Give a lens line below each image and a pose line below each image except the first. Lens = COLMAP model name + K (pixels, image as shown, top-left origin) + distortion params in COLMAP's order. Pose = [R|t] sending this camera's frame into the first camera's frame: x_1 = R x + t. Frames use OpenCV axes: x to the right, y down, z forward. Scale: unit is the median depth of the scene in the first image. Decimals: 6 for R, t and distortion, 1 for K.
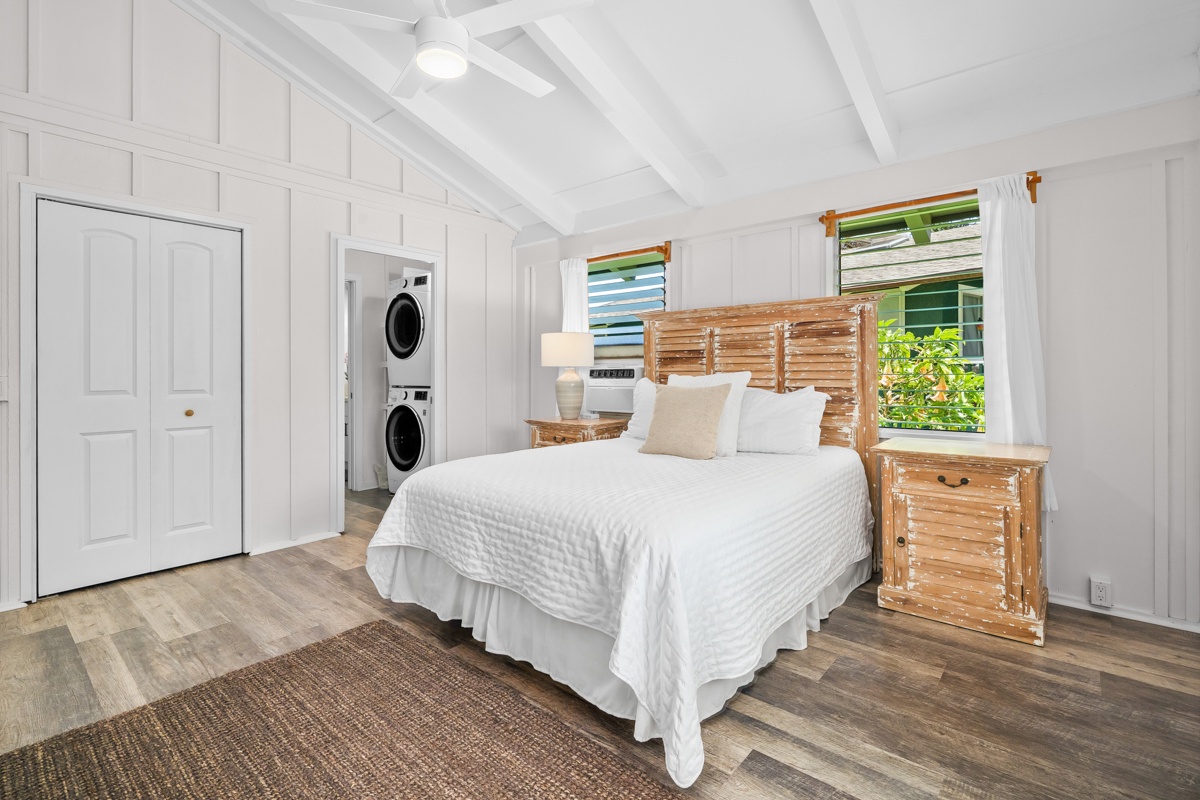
lens RADIAL K [[556.4, 0, 597.0], [0, 556.4, 376.5], [0, 0, 1]] dist [-0.001284, -0.000350]
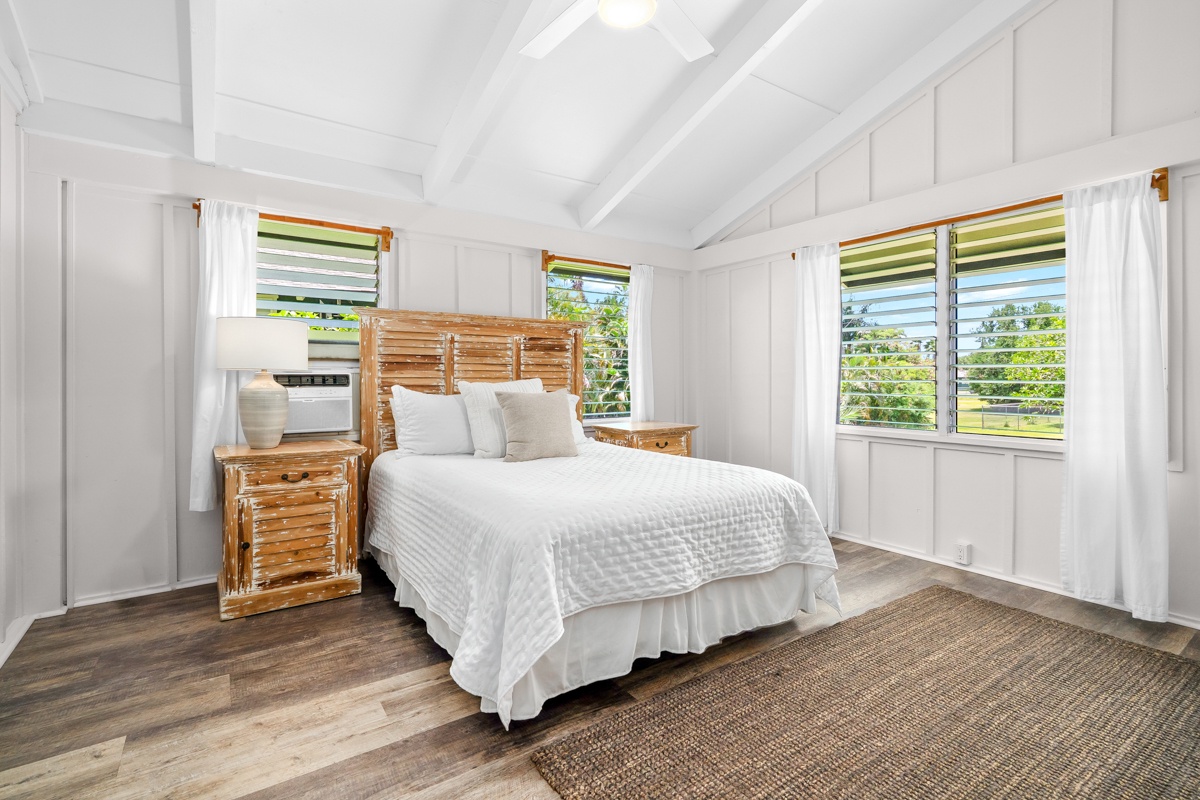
lens RADIAL K [[556.4, 0, 597.0], [0, 556.4, 376.5], [0, 0, 1]] dist [-0.001284, -0.000350]
pose [[0.249846, 0.005976, 0.968267, -0.744160], [0.005736, 0.999954, -0.007652, -0.003482], [-0.968268, 0.007466, 0.249801, 0.558863]]
